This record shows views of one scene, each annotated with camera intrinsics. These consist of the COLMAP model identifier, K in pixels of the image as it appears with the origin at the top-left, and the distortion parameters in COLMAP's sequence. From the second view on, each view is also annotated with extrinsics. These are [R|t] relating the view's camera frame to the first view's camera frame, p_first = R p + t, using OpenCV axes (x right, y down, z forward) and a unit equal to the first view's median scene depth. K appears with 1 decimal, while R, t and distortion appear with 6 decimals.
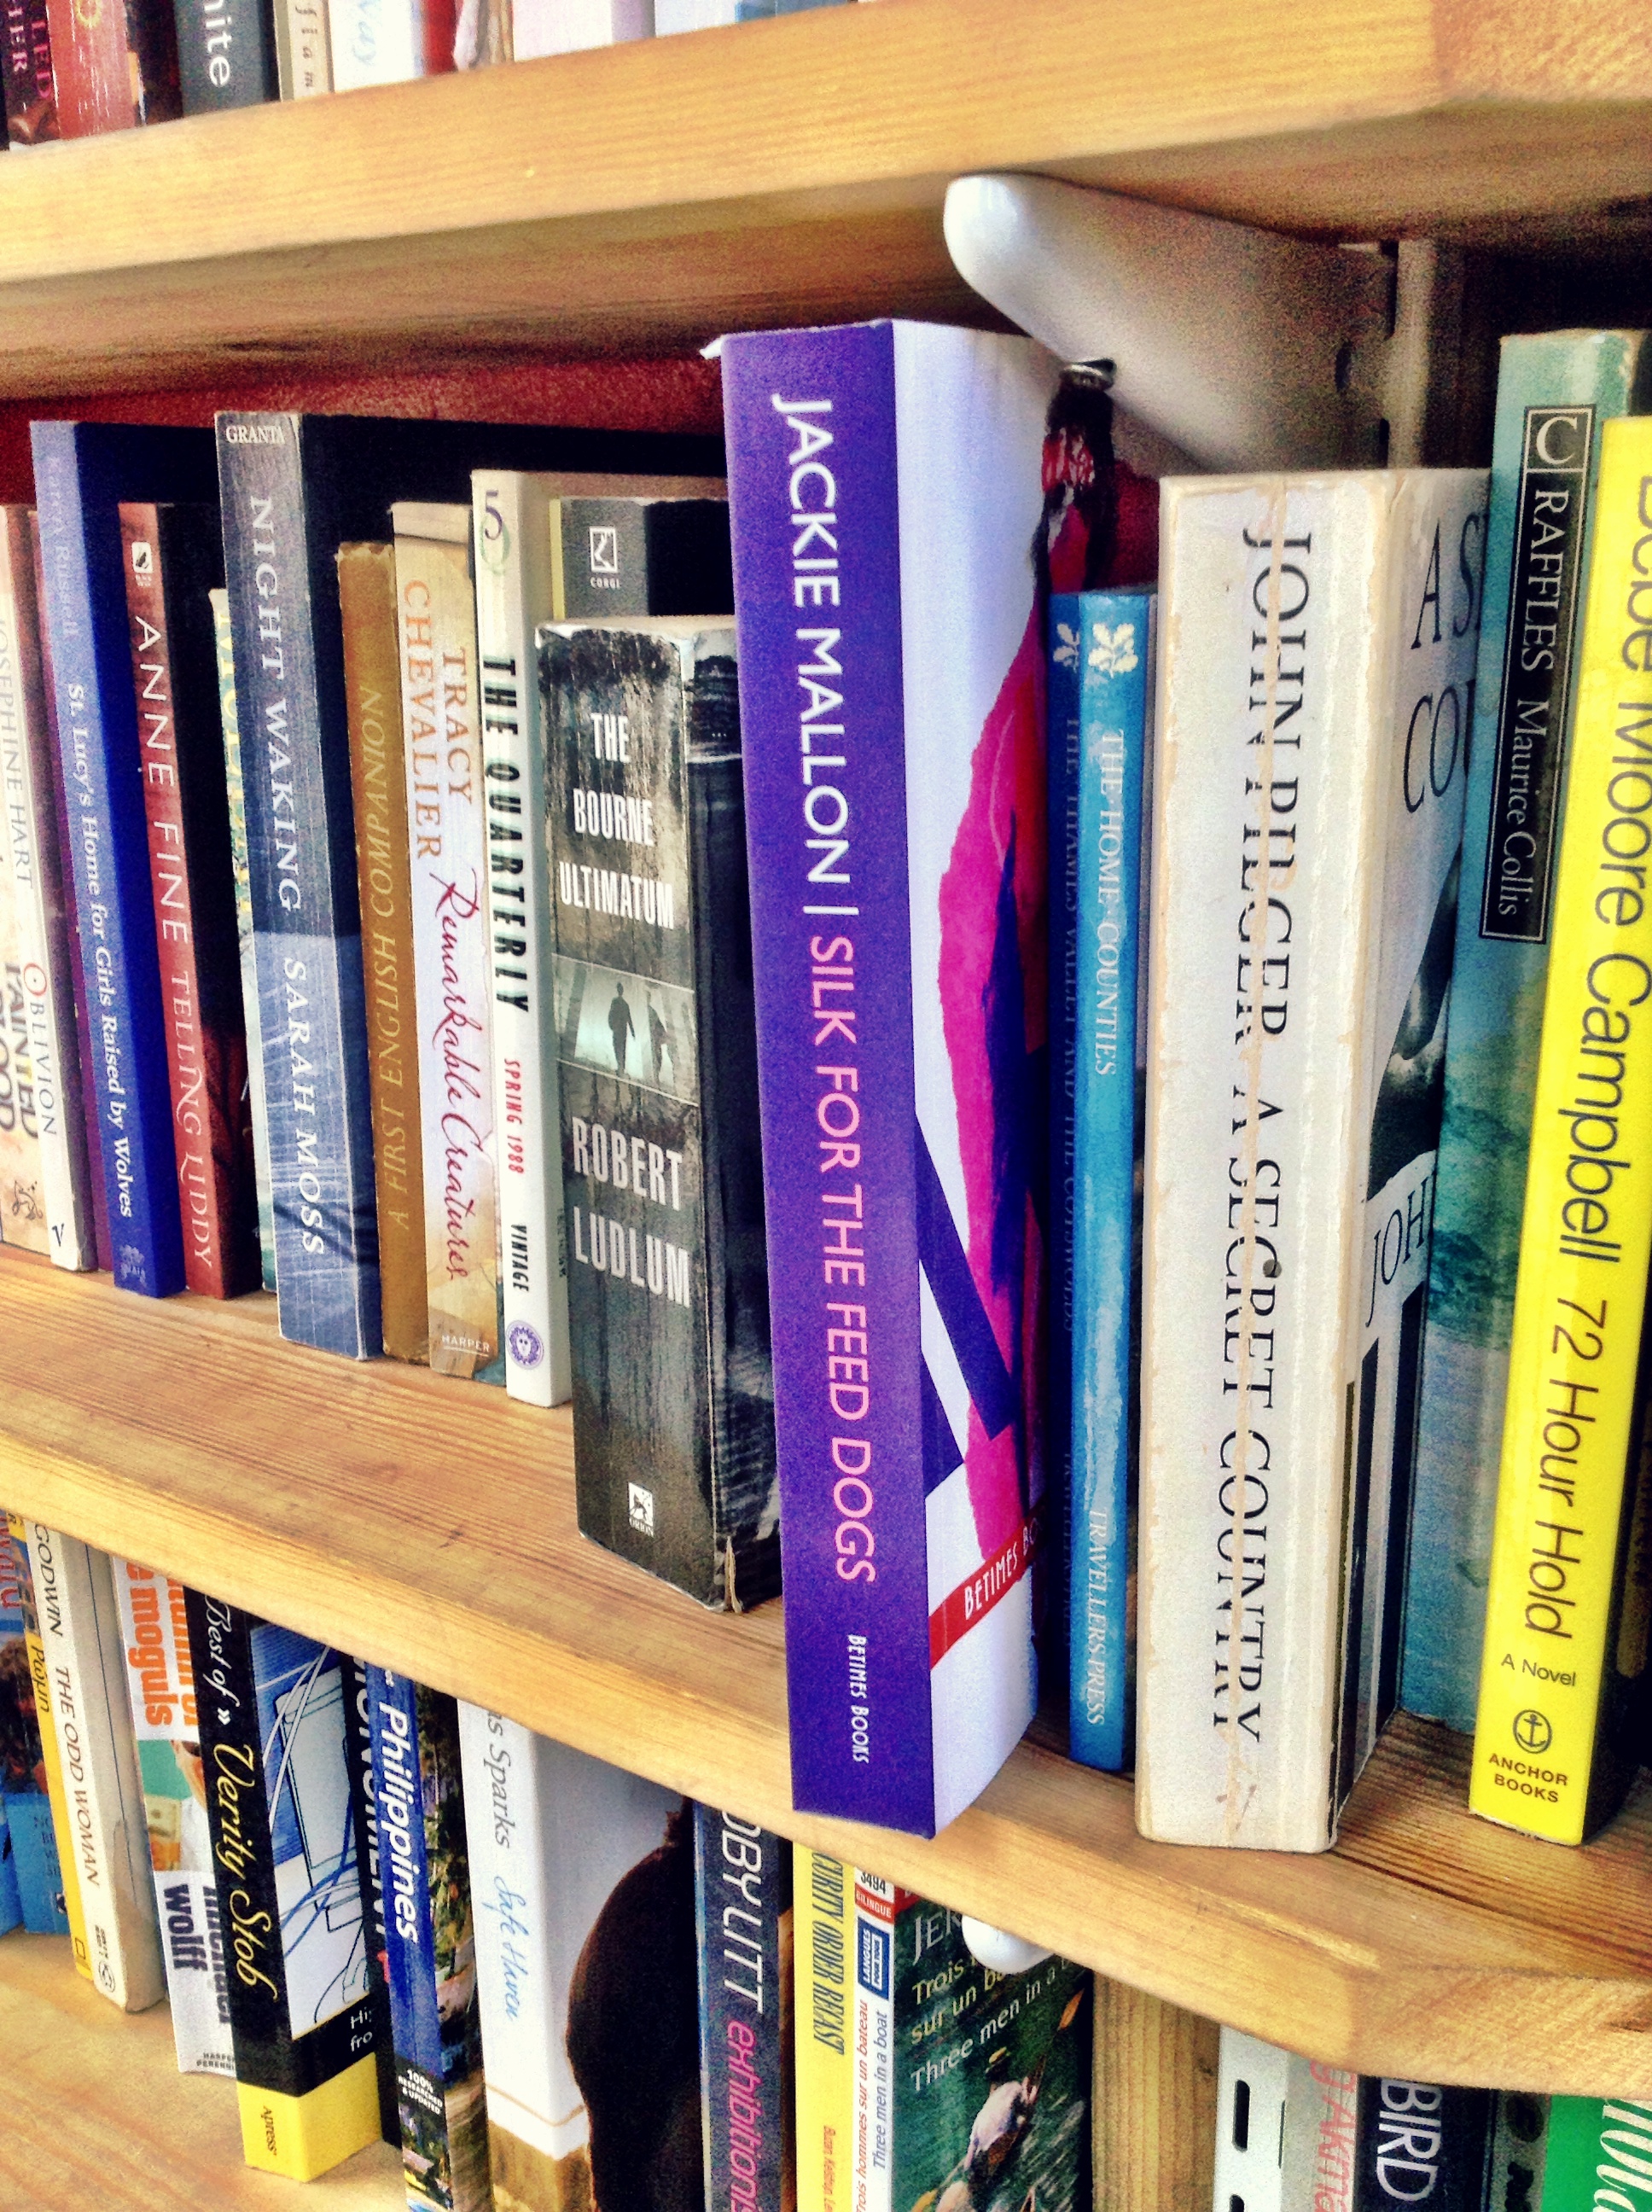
lens RADIAL K [[1911.8, 0, 829.5], [0, 1911.8, 1108.7], [0, 0, 1]] dist [0.066440, -0.072874]
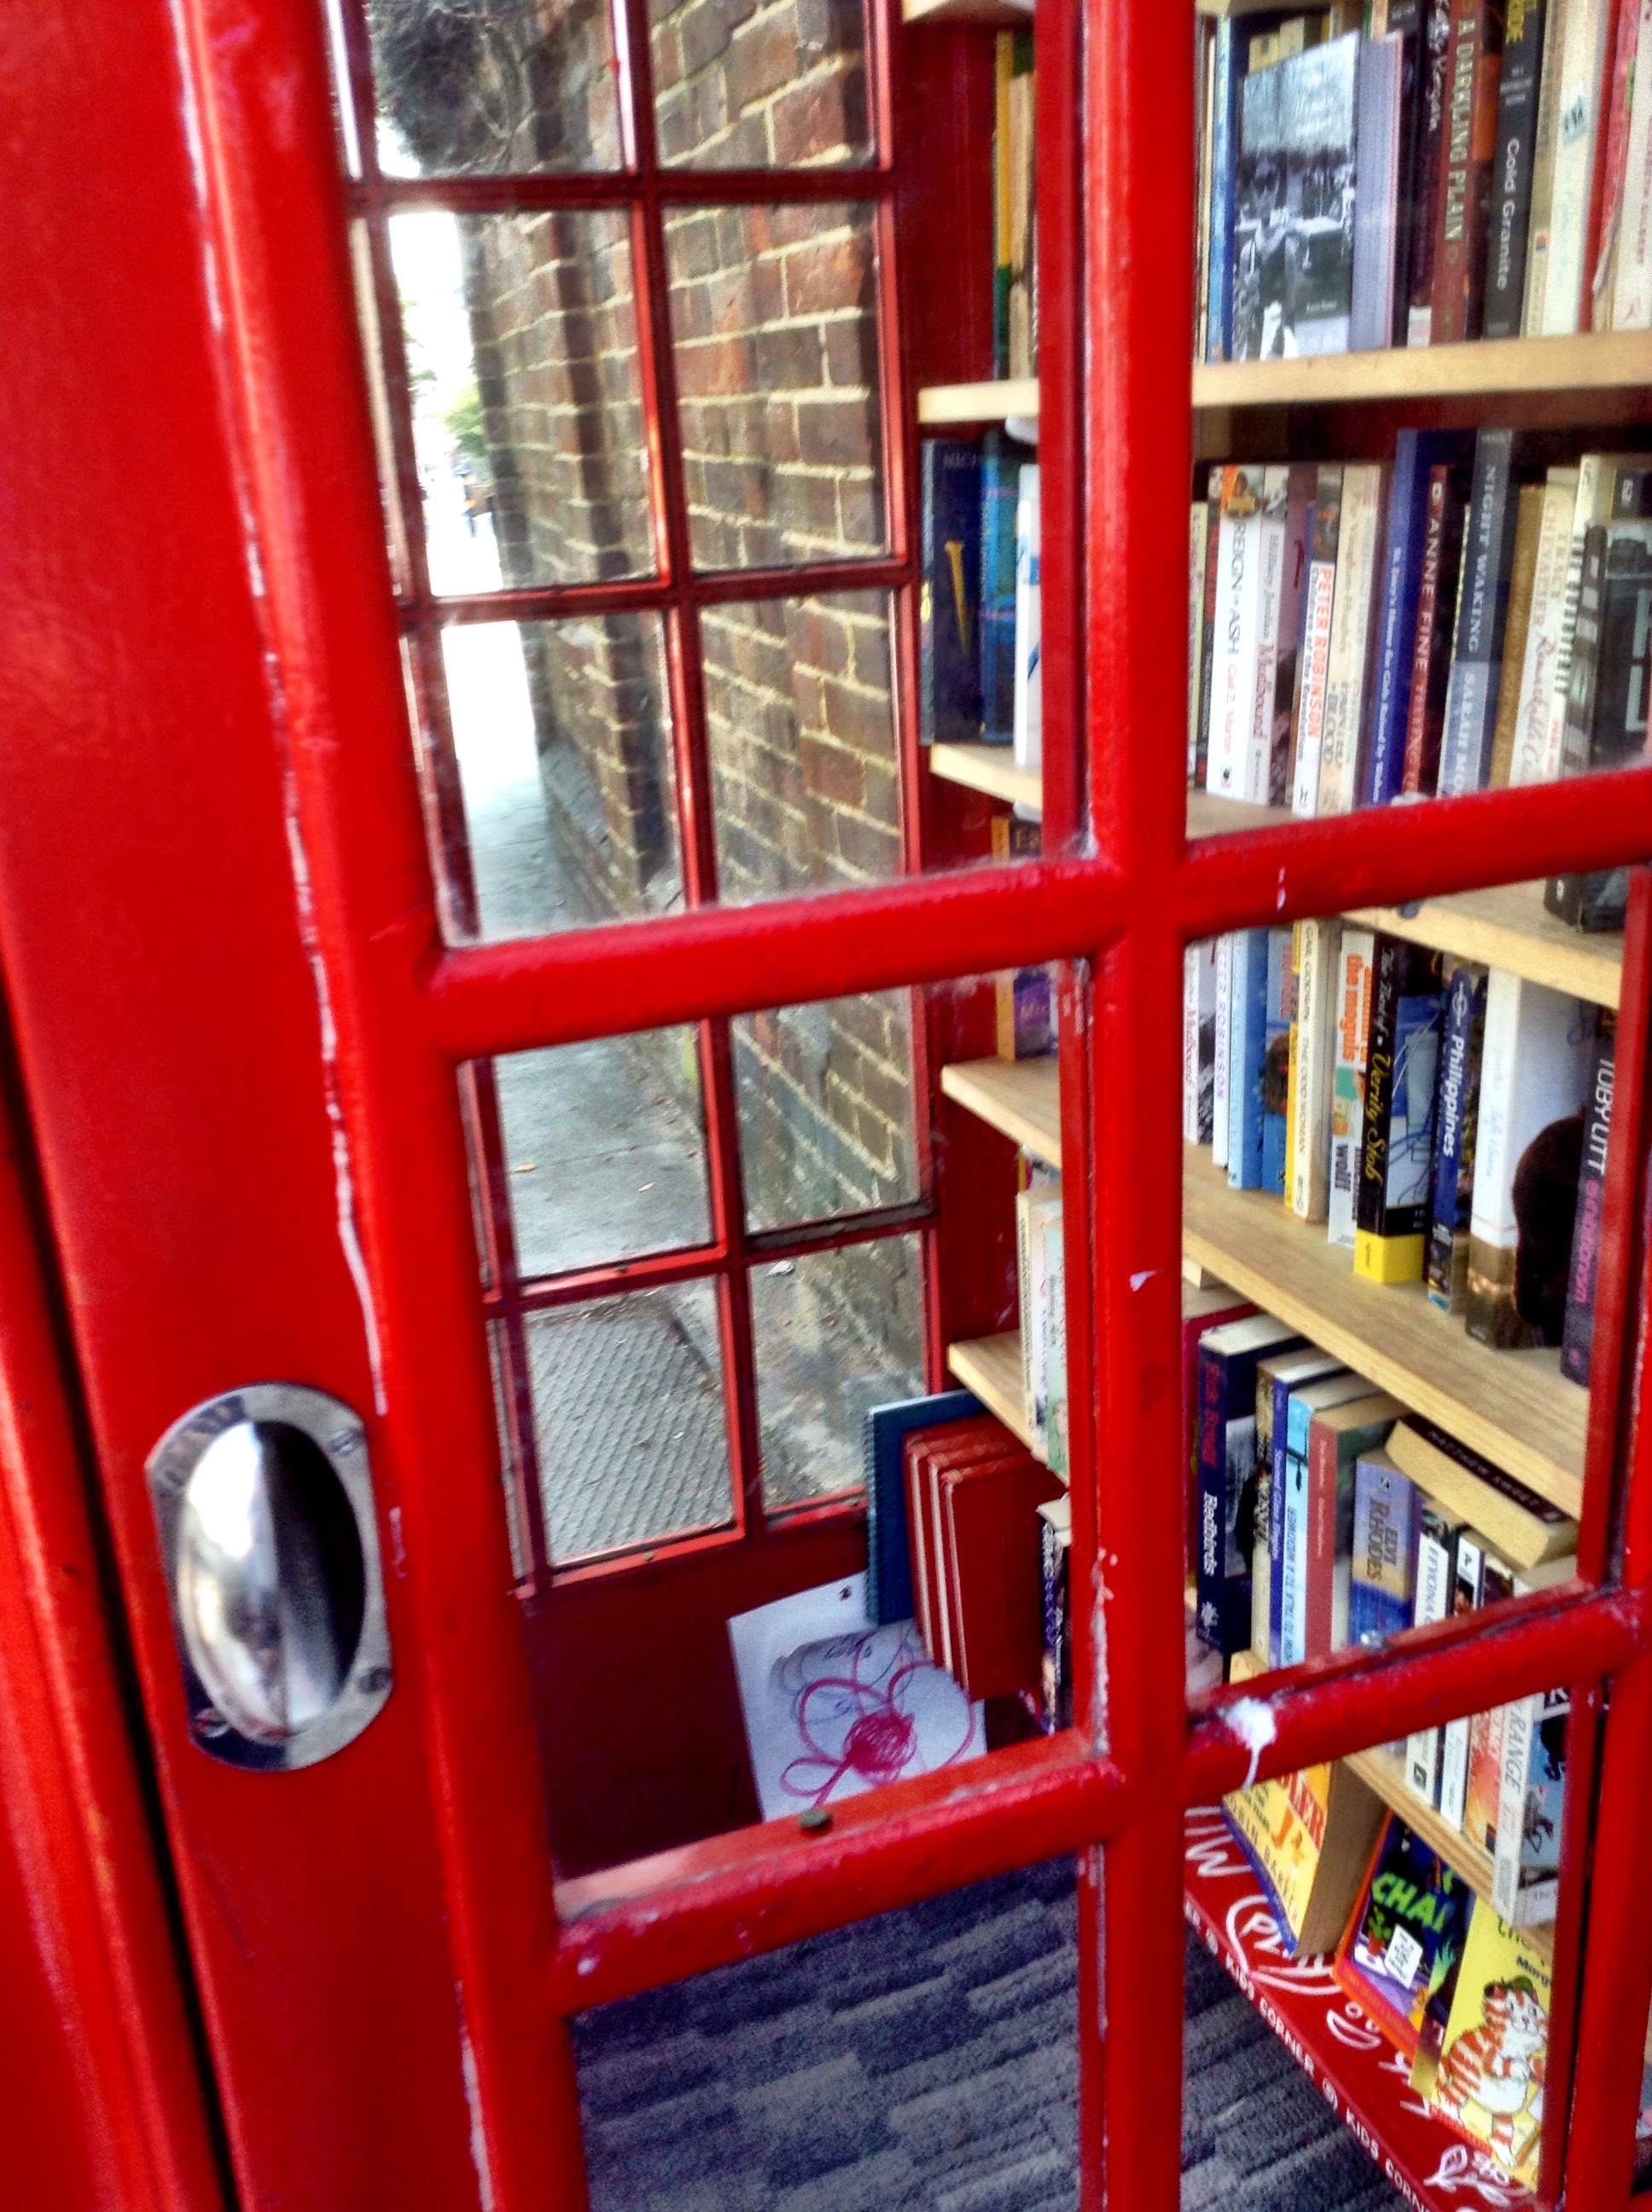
lens RADIAL K [[1911.8, 0, 820.1], [0, 1911.8, 1104.2], [0, 0, 1]] dist [0.066440, -0.072874]
pose [[0.803975, 0.174375, -0.568522, 0.402561], [-0.138750, 0.984660, 0.105799, 0.239208], [0.578250, -0.006177, 0.815836, -1.075703]]
